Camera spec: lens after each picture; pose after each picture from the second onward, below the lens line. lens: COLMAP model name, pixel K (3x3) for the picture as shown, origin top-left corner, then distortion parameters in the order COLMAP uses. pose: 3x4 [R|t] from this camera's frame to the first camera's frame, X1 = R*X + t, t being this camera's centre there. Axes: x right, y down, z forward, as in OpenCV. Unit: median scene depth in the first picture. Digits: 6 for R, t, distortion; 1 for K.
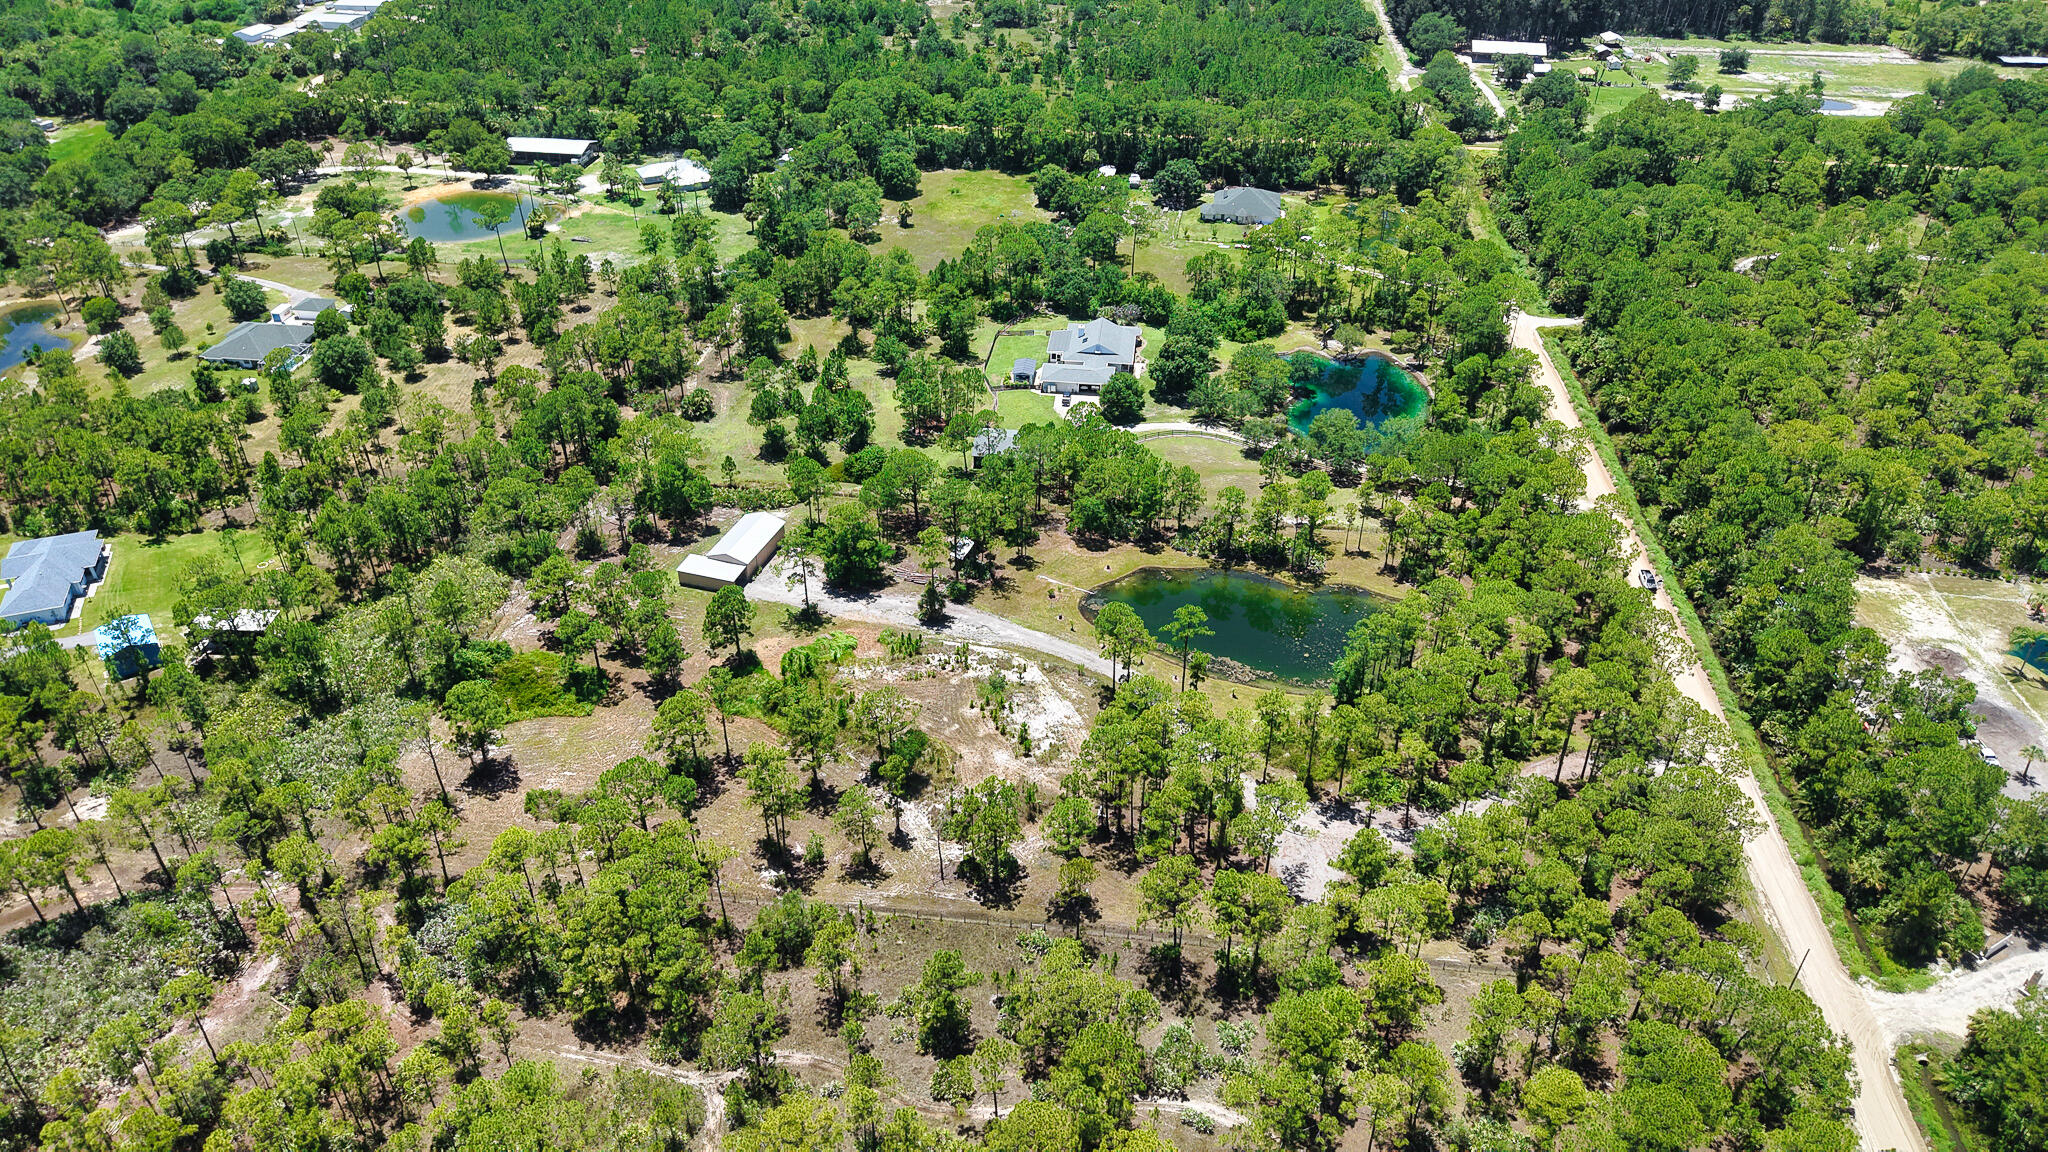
lens RADIAL K [[1359.9, 0, 1021.4], [0, 1359.9, 578.0], [0, 0, 1]] dist [0.034036, -0.033285]
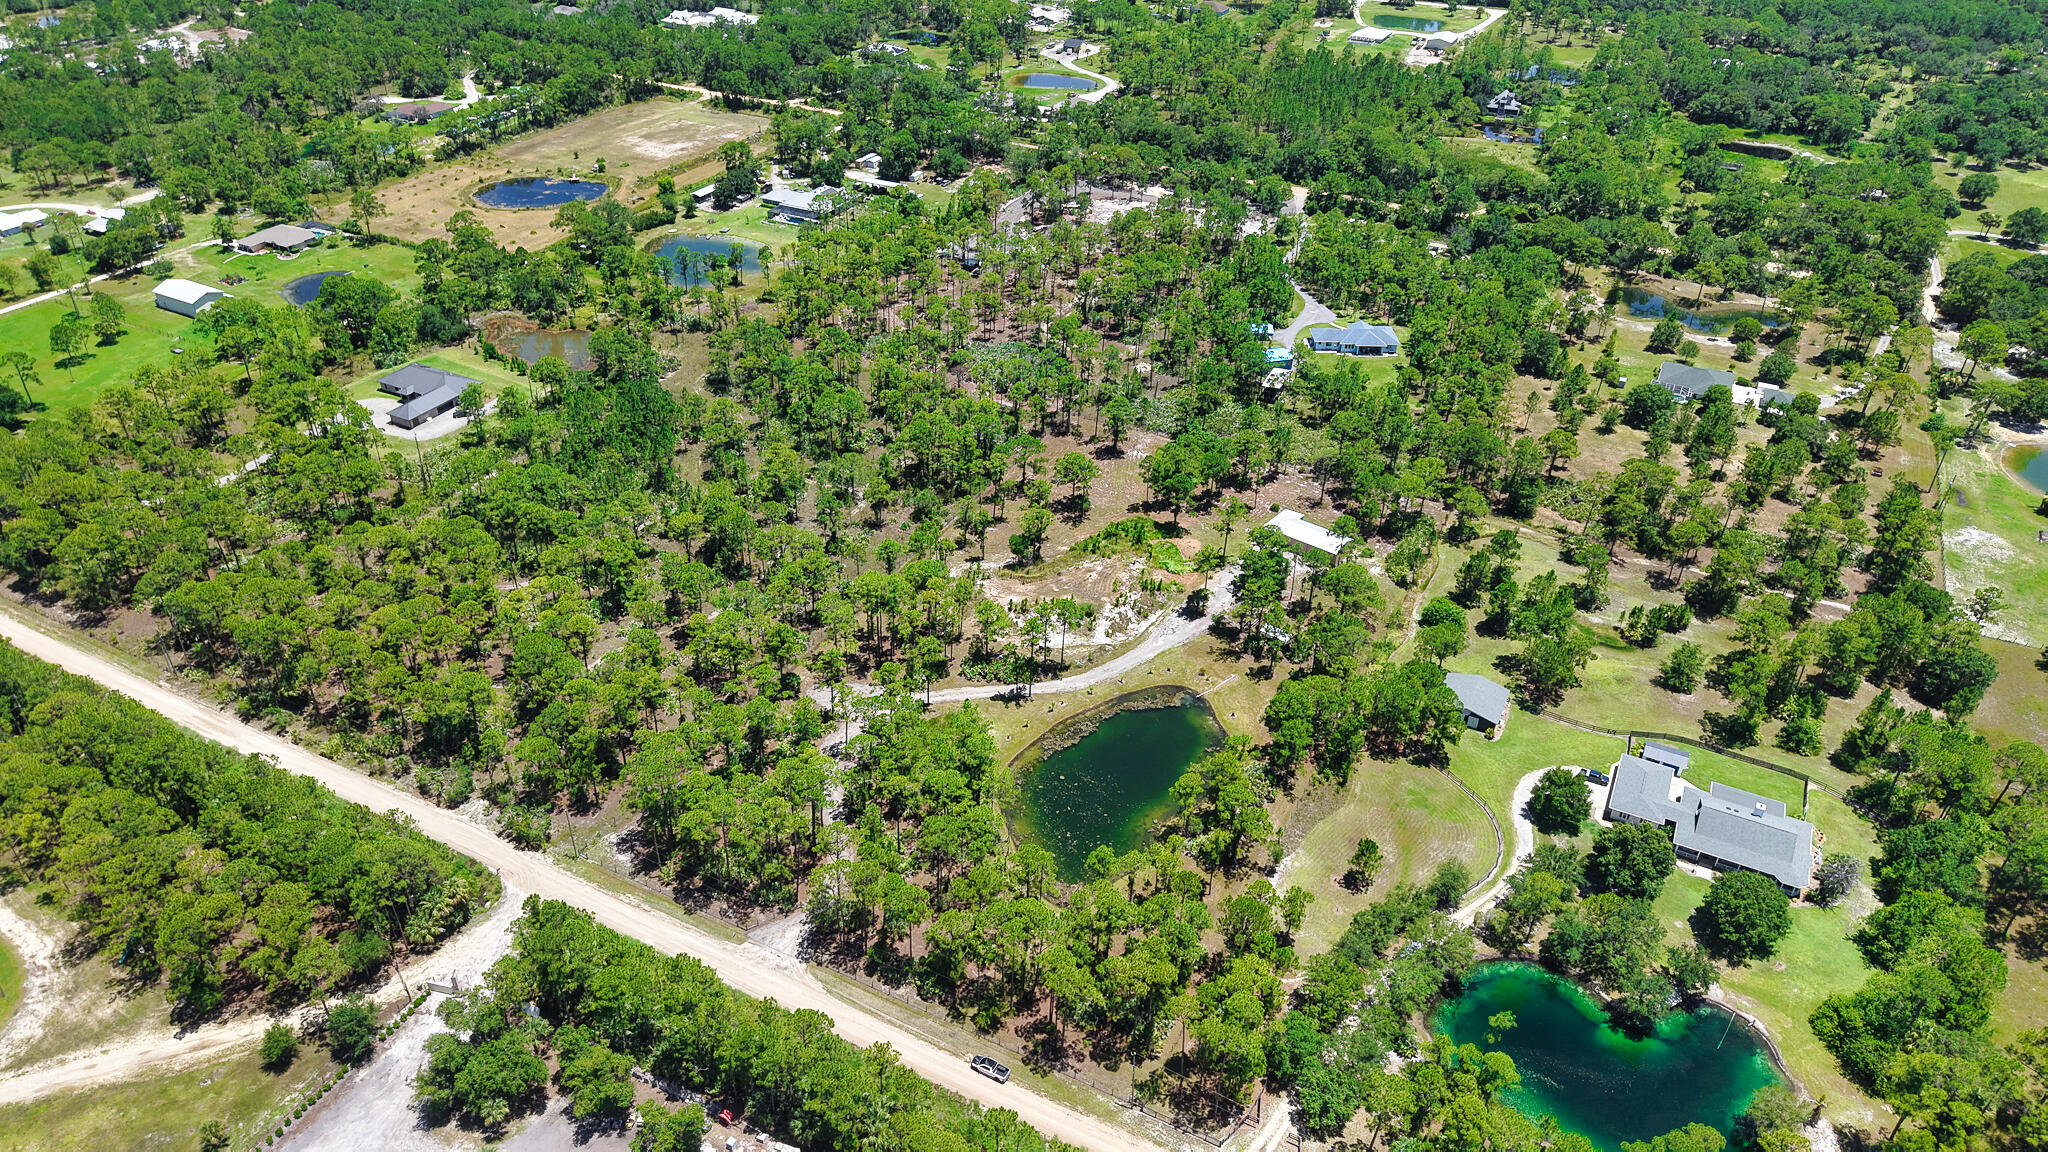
lens RADIAL K [[1359.9, 0, 1021.5], [0, 1359.9, 570.7], [0, 0, 1]] dist [0.034036, -0.033285]
pose [[-0.362036, 0.501663, -0.785662, 0.903300], [-0.536620, 0.577010, 0.615710, -0.639971], [0.762214, 0.644511, 0.060304, 0.729376]]
